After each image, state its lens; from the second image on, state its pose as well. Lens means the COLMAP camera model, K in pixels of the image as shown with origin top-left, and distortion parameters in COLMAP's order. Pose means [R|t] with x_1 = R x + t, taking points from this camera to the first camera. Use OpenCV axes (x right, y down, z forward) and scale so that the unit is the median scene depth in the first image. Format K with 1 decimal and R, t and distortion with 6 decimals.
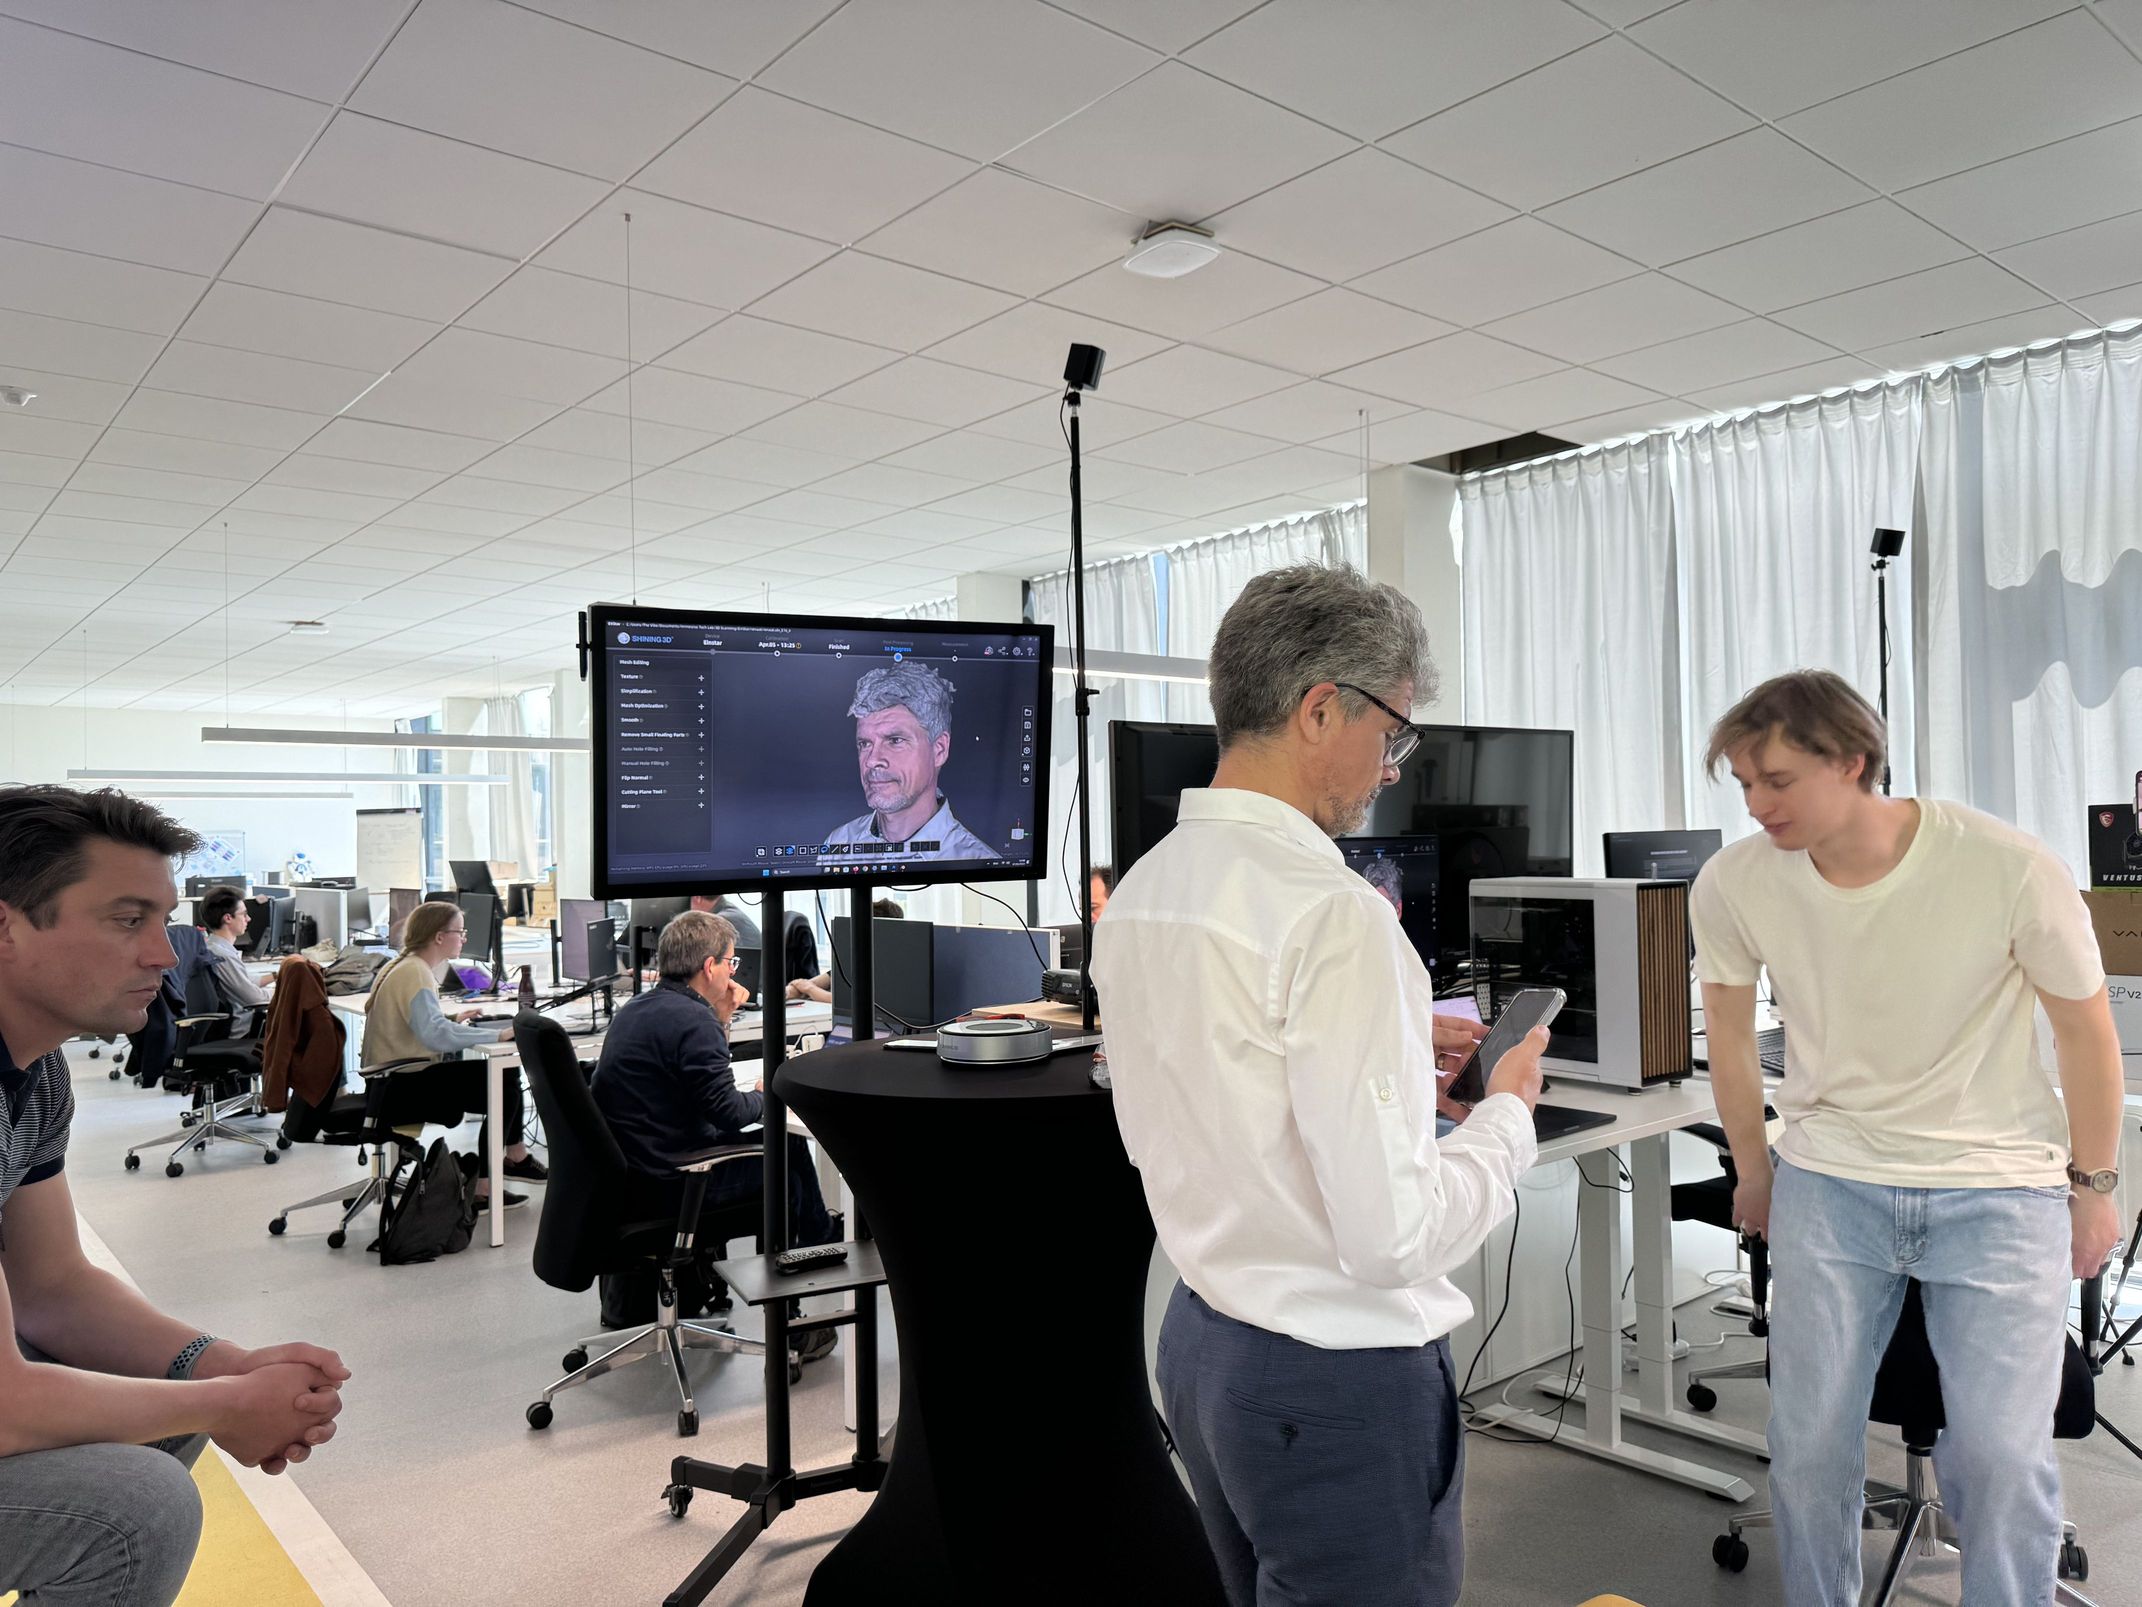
lens RADIAL K [[1512.4, 0, 1053.8], [0, 1512.4, 799.7], [0, 0, 1]] dist [0.150760, -0.264505]
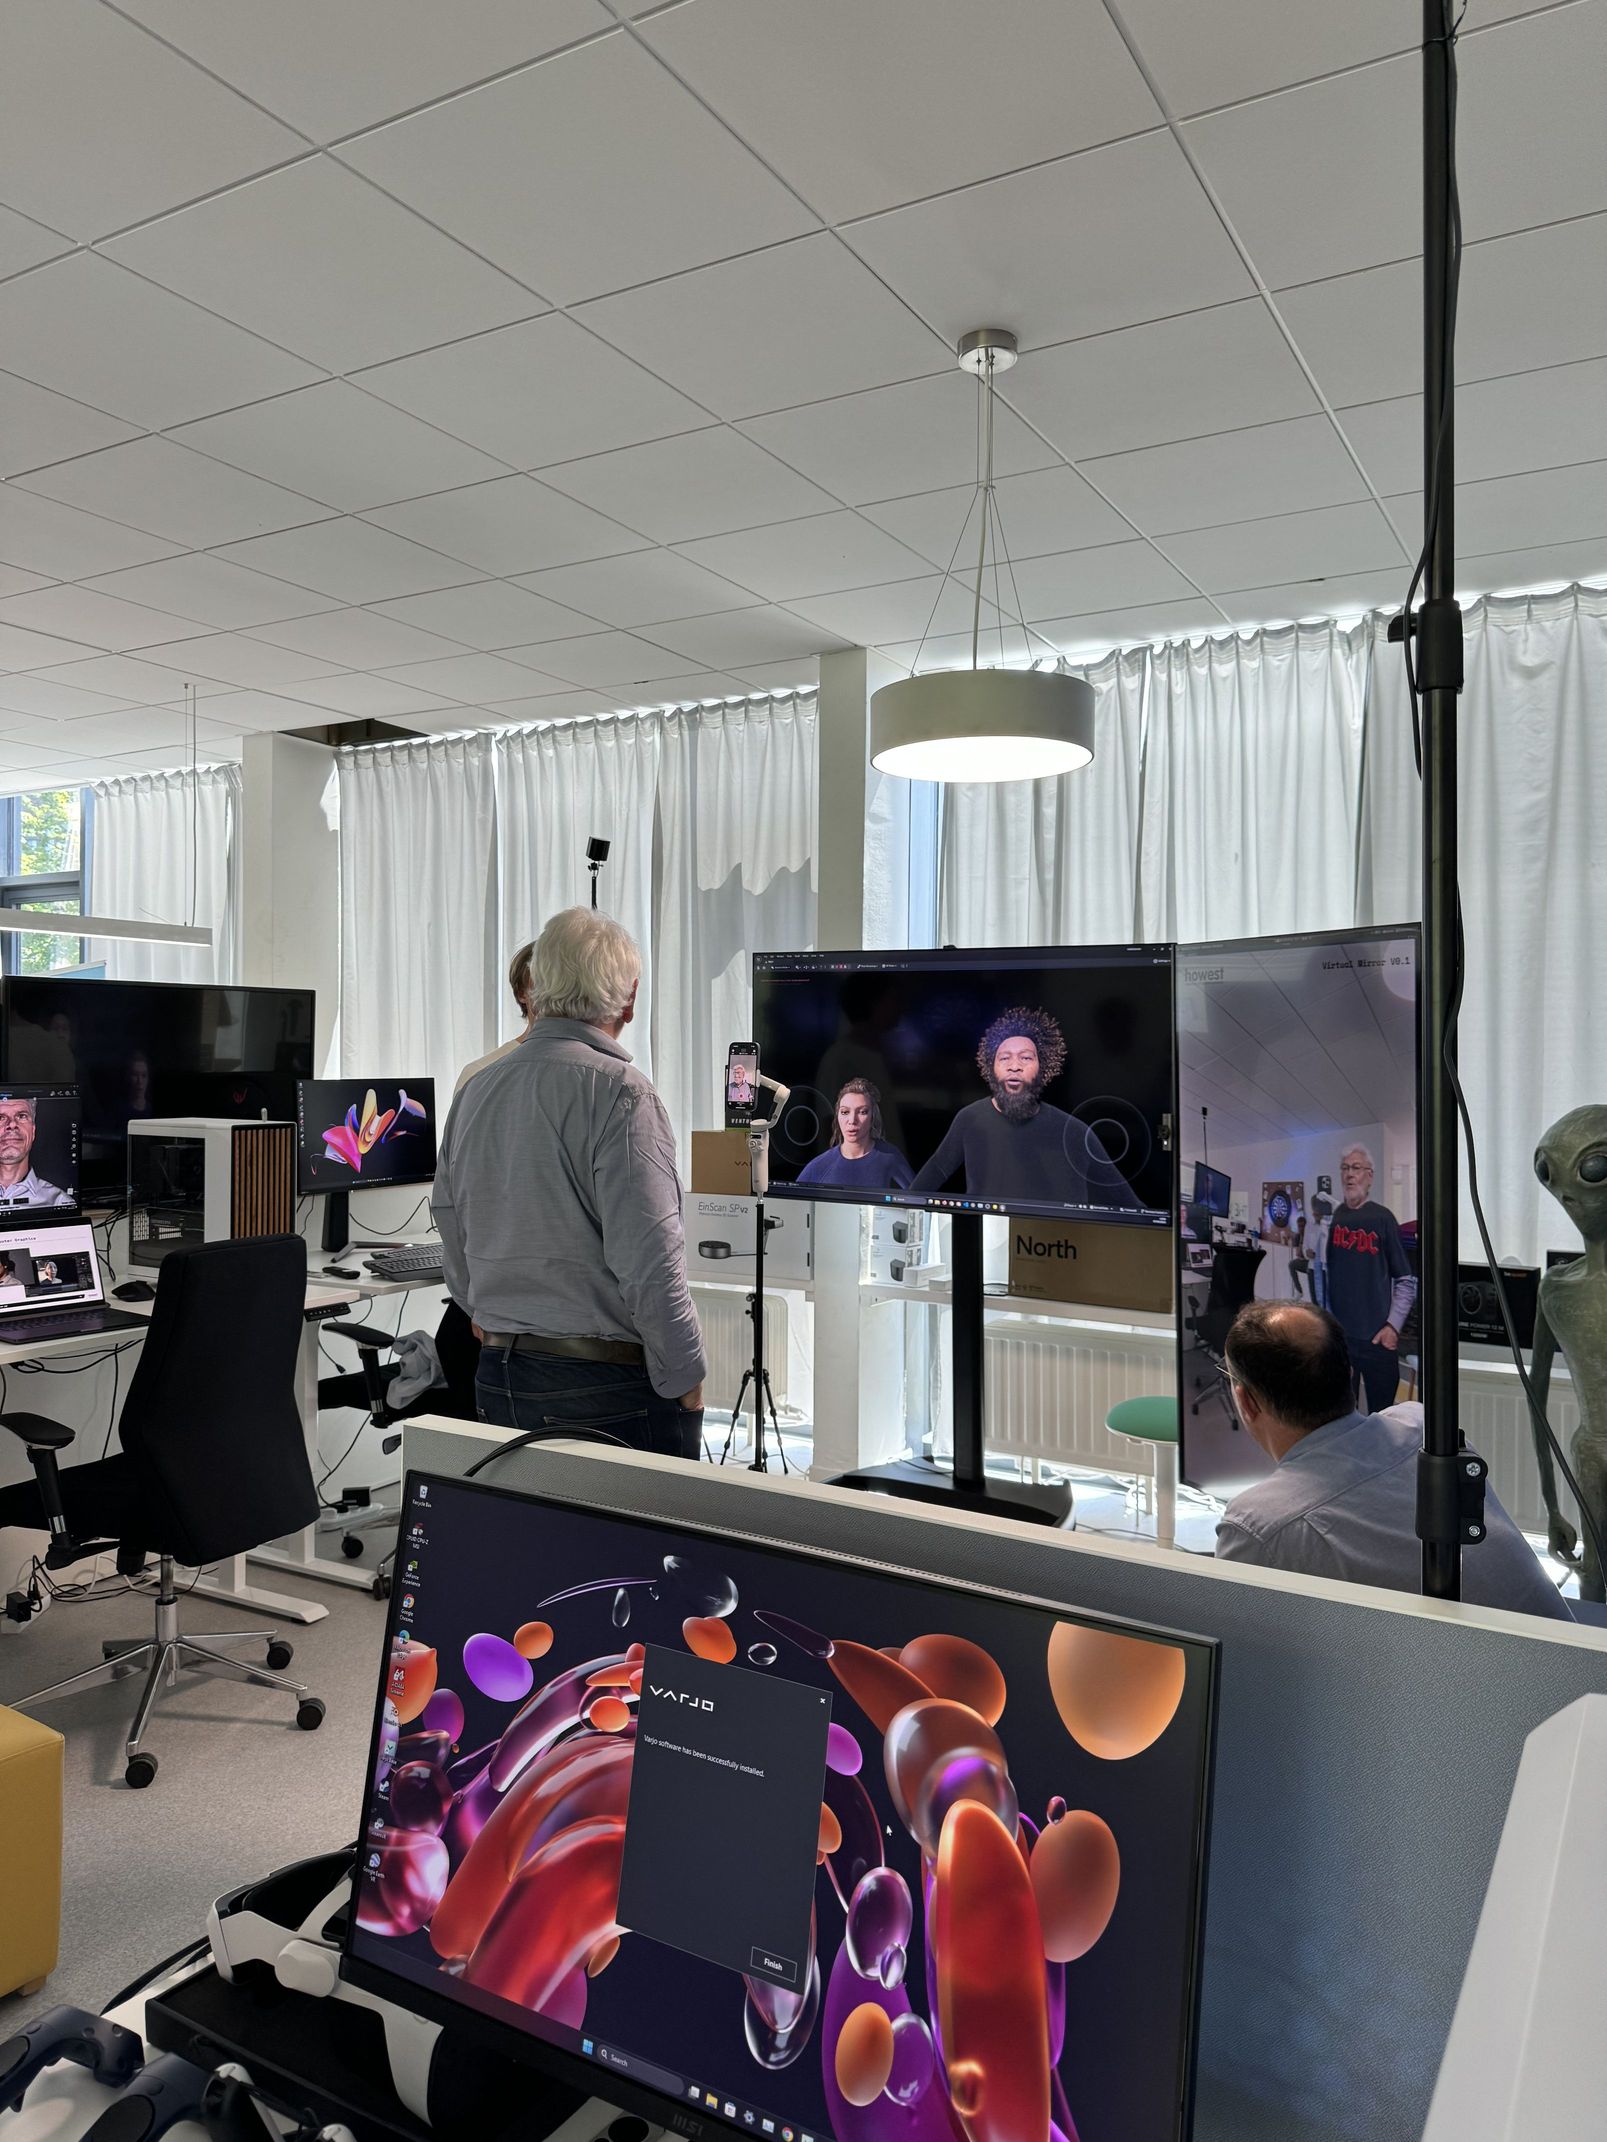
lens RADIAL K [[1510.9, 0, 803.5], [0, 1510.9, 1071.0], [0, 0, 1]] dist [0.175155, -0.329274]
pose [[0.936486, 0.018591, 0.350213, 0.217277], [-0.029155, 0.999264, 0.024916, -0.018641], [-0.349492, -0.033544, 0.936339, -0.171305]]
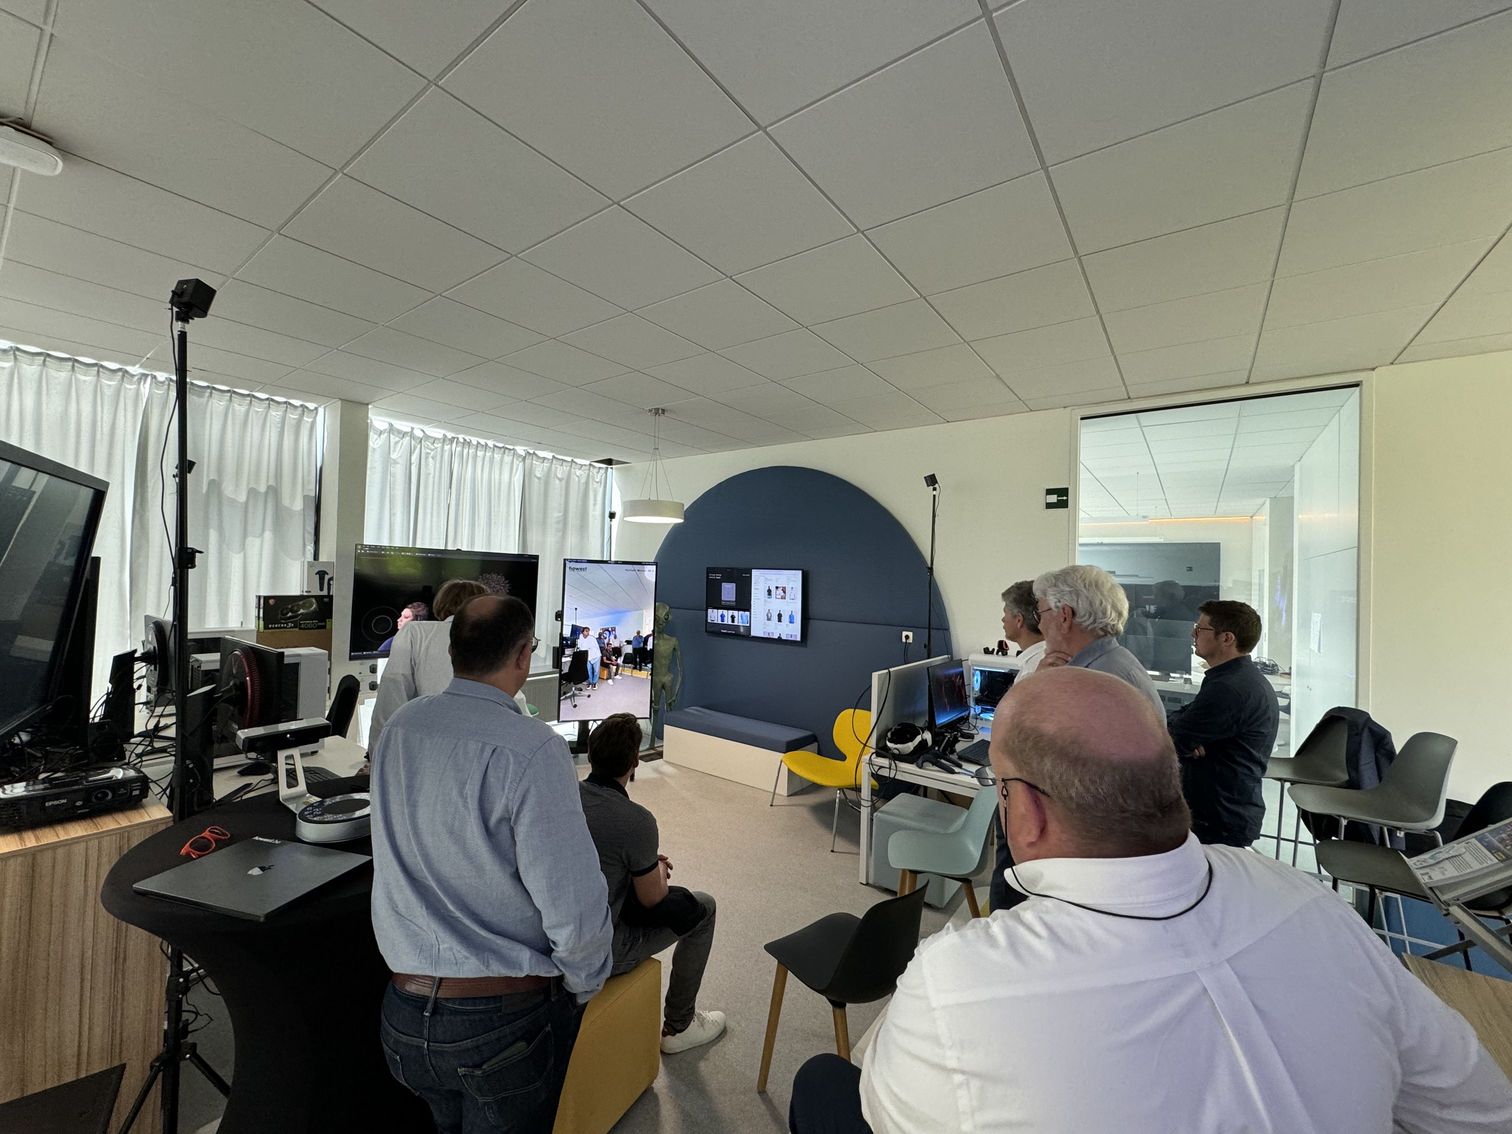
lens RADIAL K [[603.7, 0, 750.9], [0, 603.7, 570.1], [0, 0, 1]] dist [0.000985, 0.000101]
pose [[-0.244226, 0.013860, 0.969619, -0.329688], [-0.046330, 0.998589, -0.025944, -0.036031], [-0.968611, -0.051259, -0.243240, 0.378533]]
